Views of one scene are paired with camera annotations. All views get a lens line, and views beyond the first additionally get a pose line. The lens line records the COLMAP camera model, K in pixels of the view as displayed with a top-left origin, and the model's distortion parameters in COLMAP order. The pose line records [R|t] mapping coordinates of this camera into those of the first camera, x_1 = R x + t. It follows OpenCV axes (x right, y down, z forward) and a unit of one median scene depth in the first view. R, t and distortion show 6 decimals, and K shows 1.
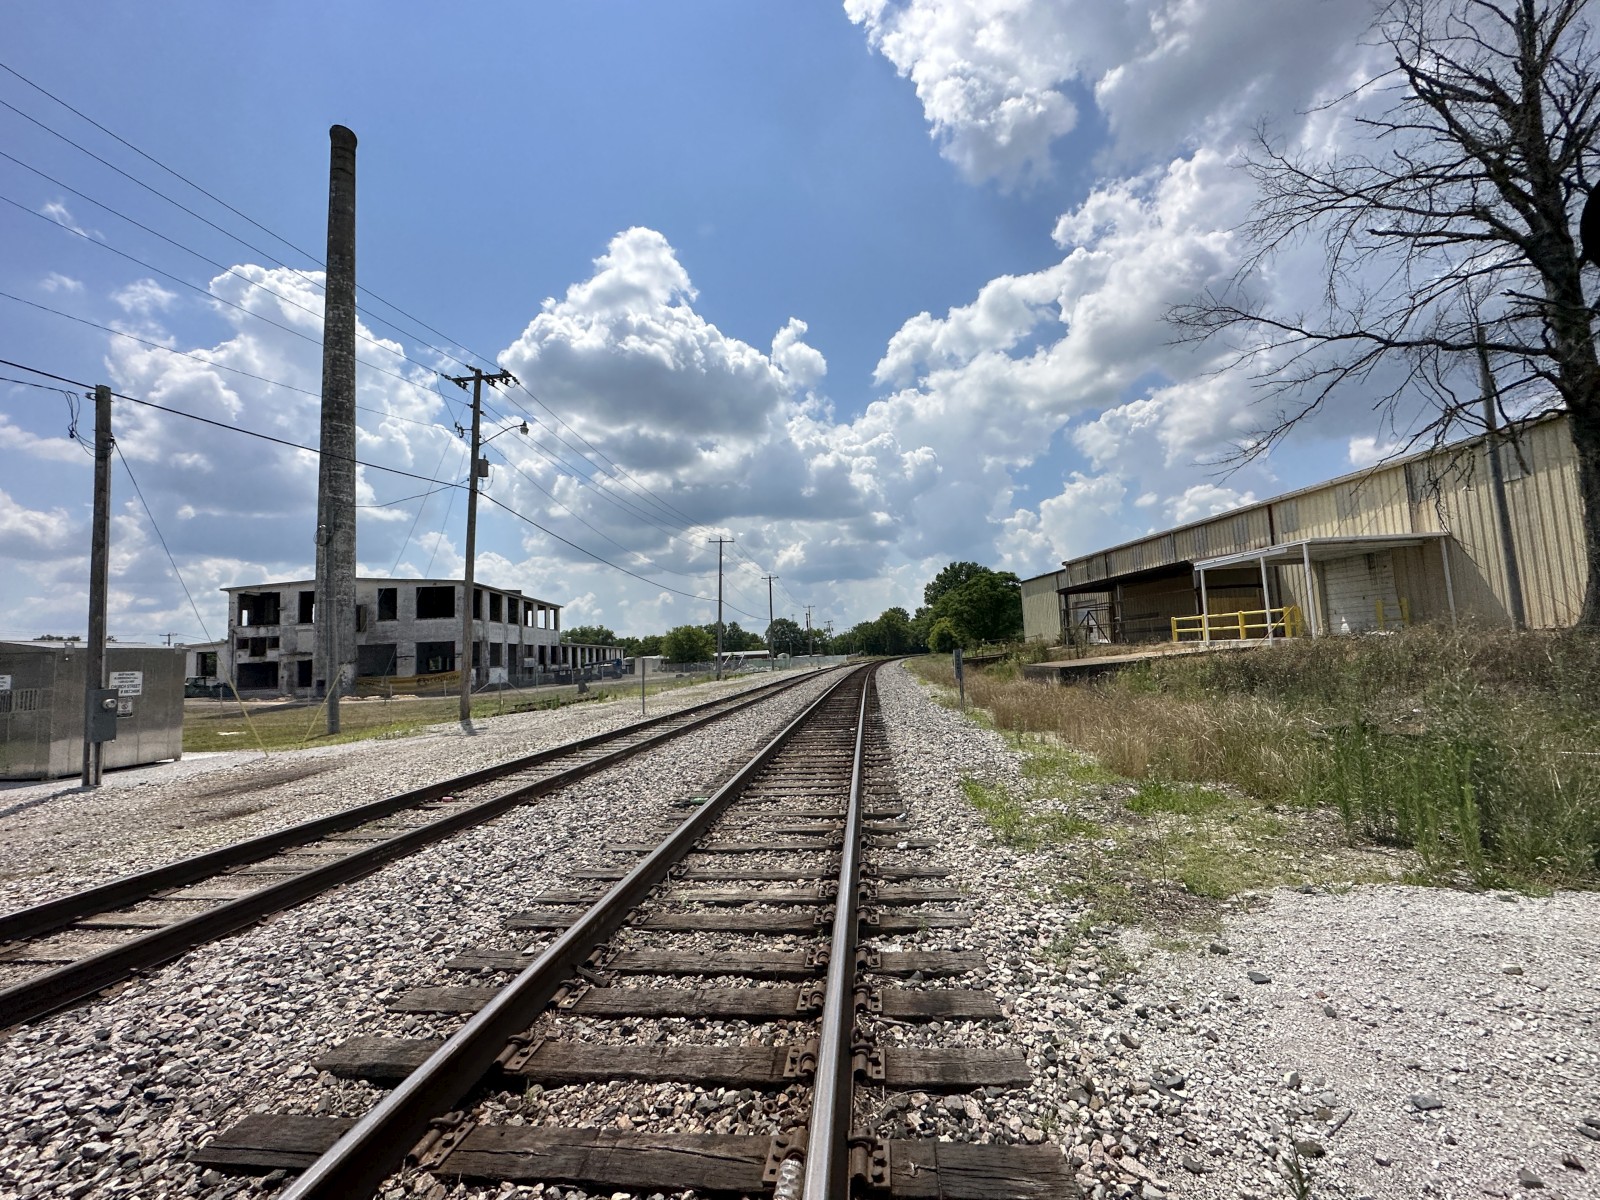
lens RADIAL K [[645.2, 0, 800.0], [0, 645.2, 600.0], [0, 0, 1]] dist [0.001656, -0.000067]
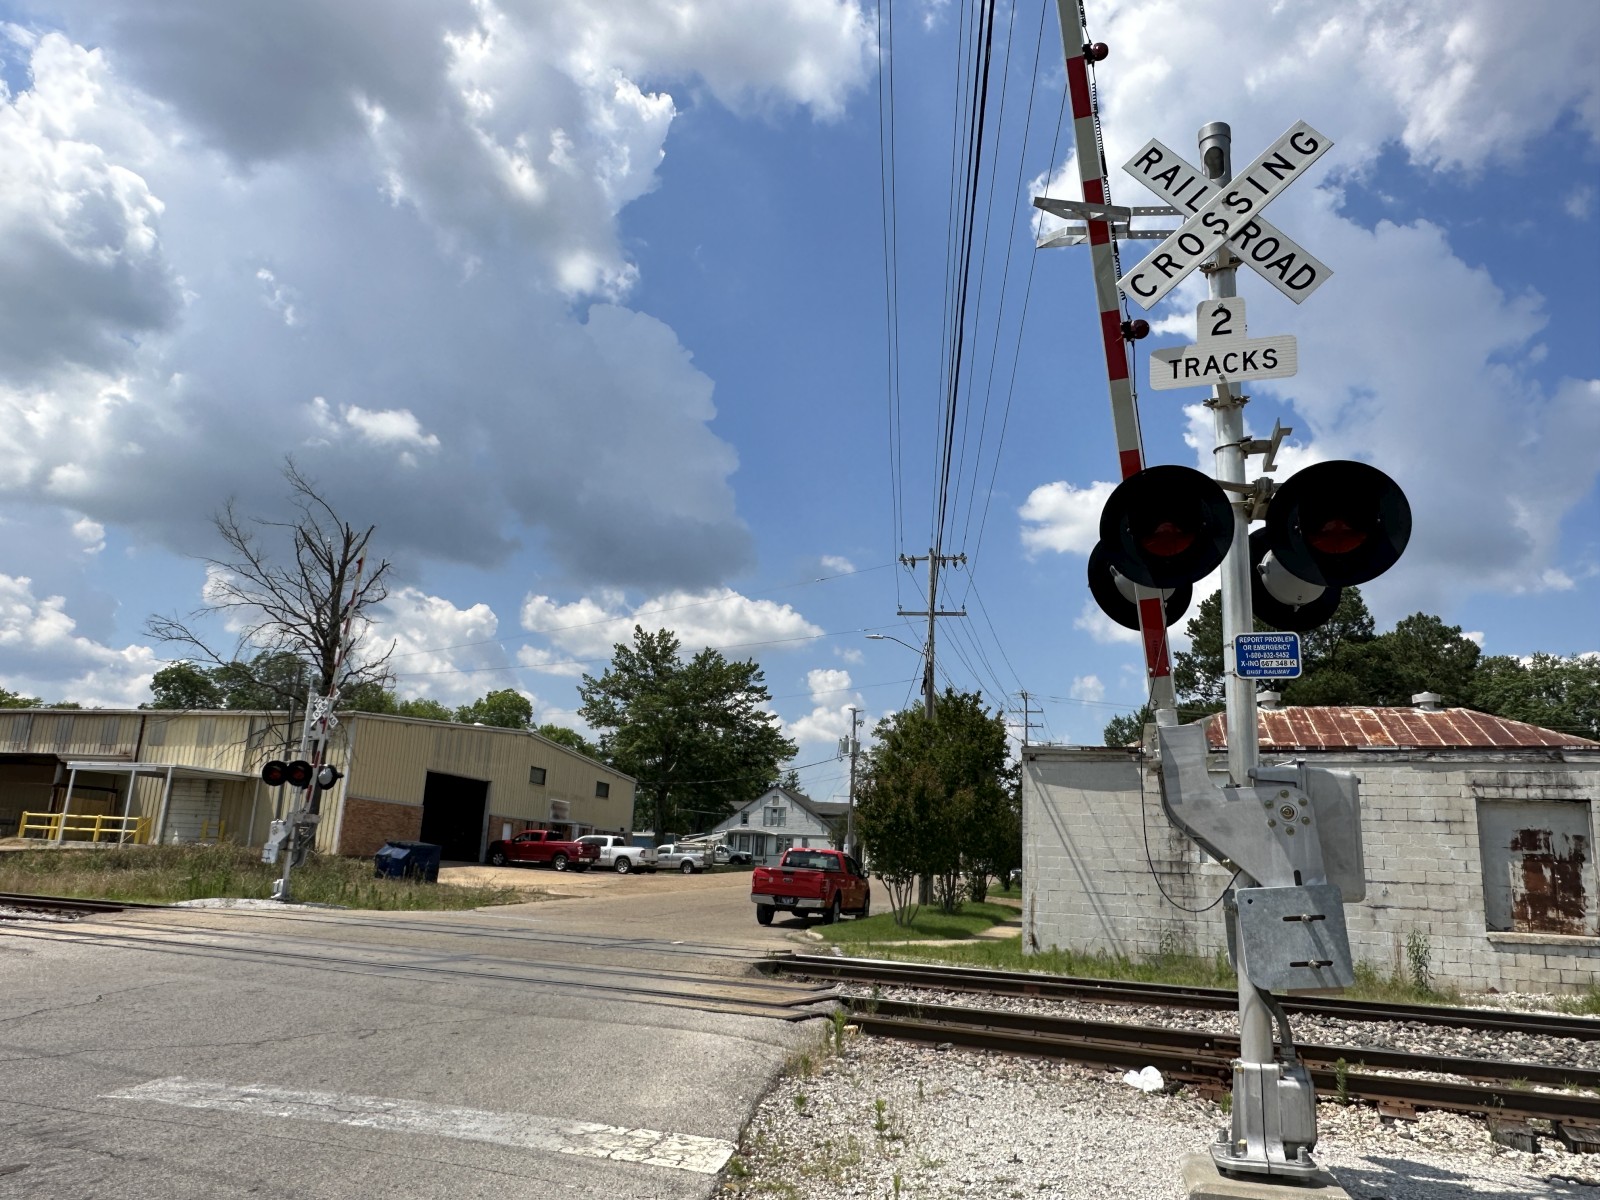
lens RADIAL K [[1129.8, 0, 800.9], [0, 1129.8, 614.9], [0, 0, 1]] dist [0.001424, -0.001367]
pose [[0.332349, 0.280103, 0.900603, -0.833005], [-0.146191, 0.958641, -0.244205, -0.015918], [-0.931758, -0.050498, 0.359552, -0.868938]]
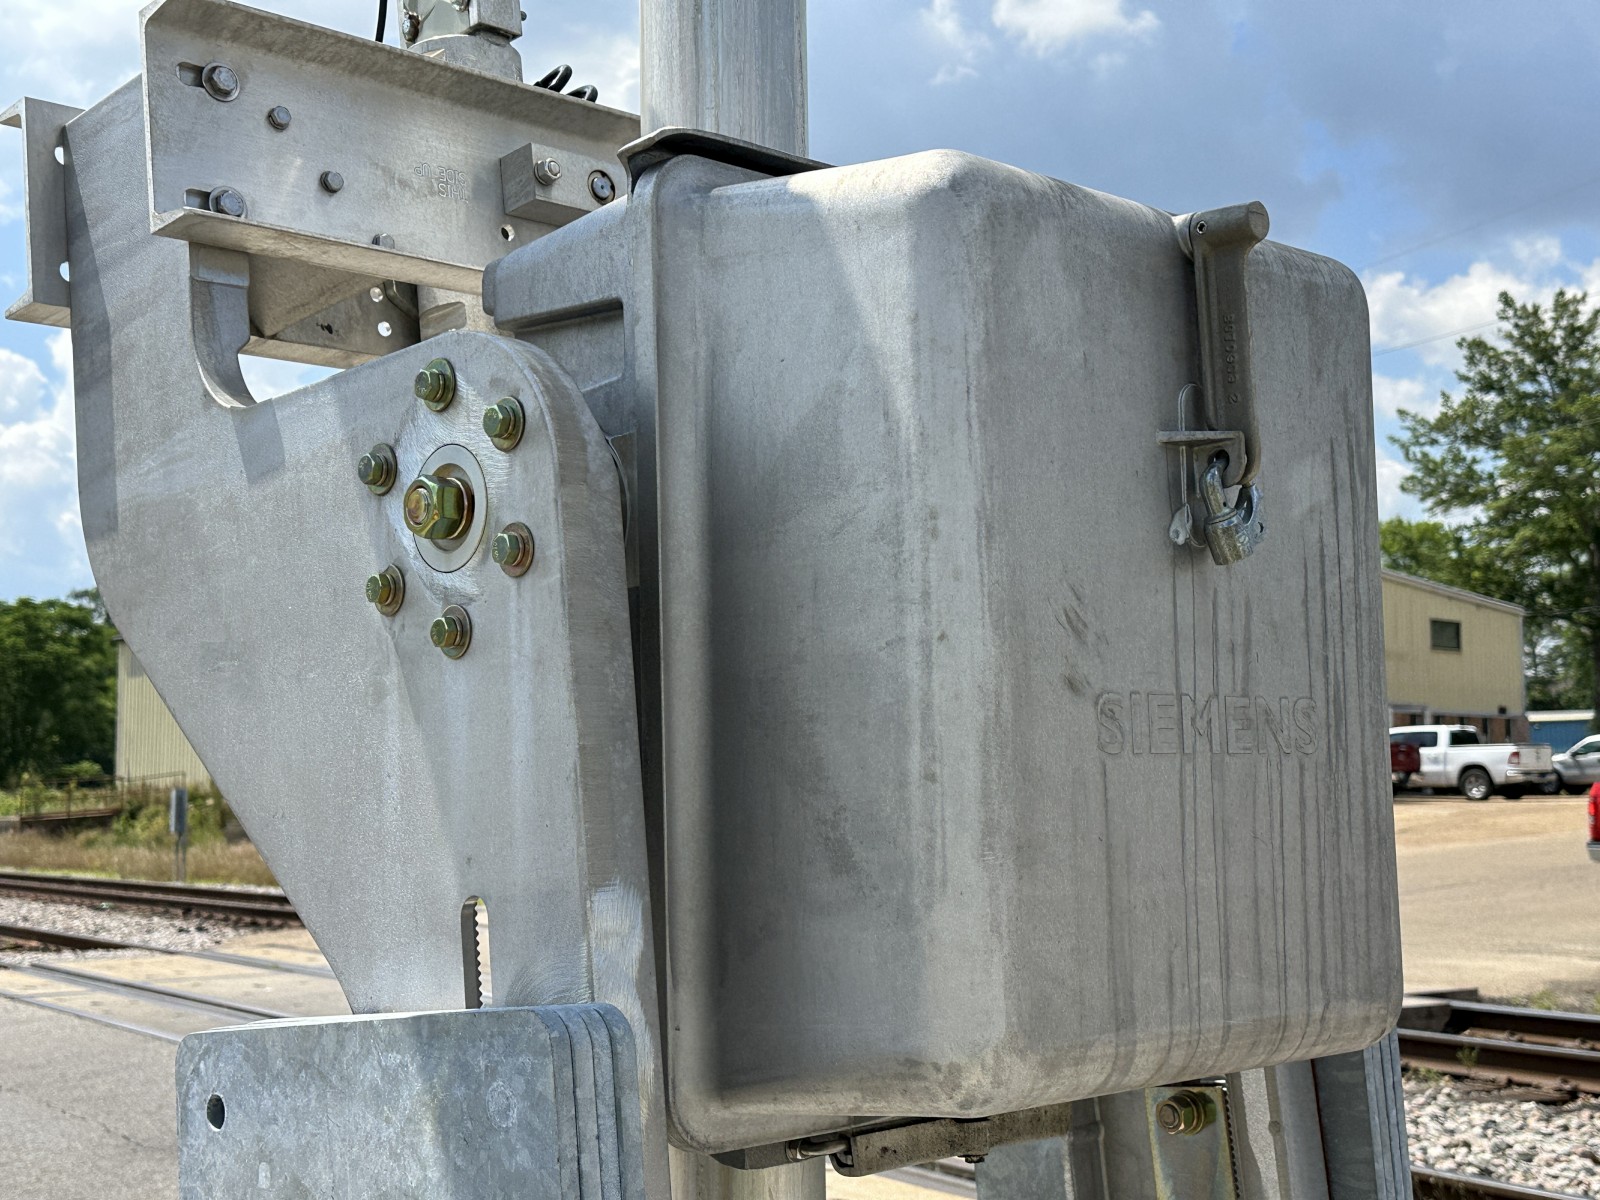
lens RADIAL K [[2108.9, 0, 800.0], [0, 2108.9, 600.0], [0, 0, 1]] dist [0.107267, -0.016446]
pose [[0.763925, 0.100207, 0.637478, -0.583918], [-0.083170, 0.994919, -0.056728, -0.046176], [-0.639923, -0.009683, 0.768378, -0.944583]]
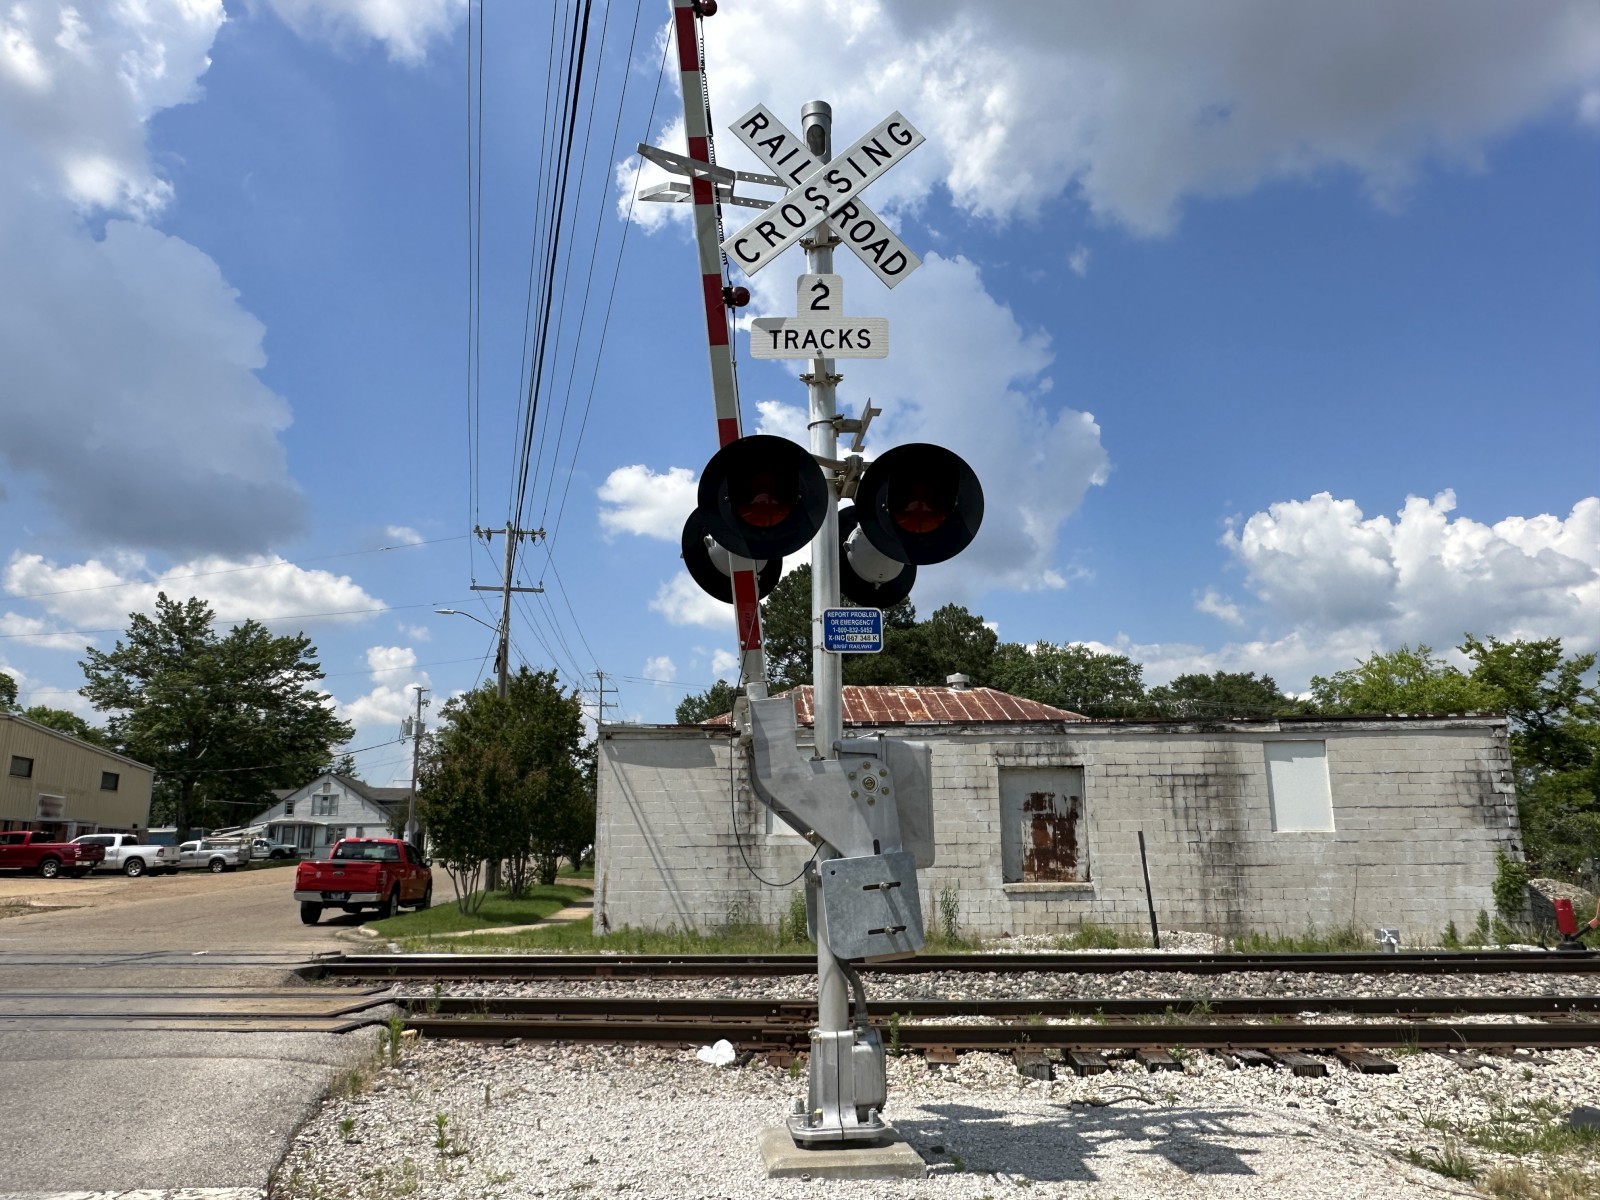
lens RADIAL K [[1129.8, 0, 800.9], [0, 1129.8, 614.9], [0, 0, 1]] dist [0.001424, -0.001367]
pose [[-0.025485, 0.268237, 0.963016, -0.814406], [-0.077824, 0.959873, -0.269421, -0.017540], [-0.996641, -0.081811, -0.003587, -0.861947]]
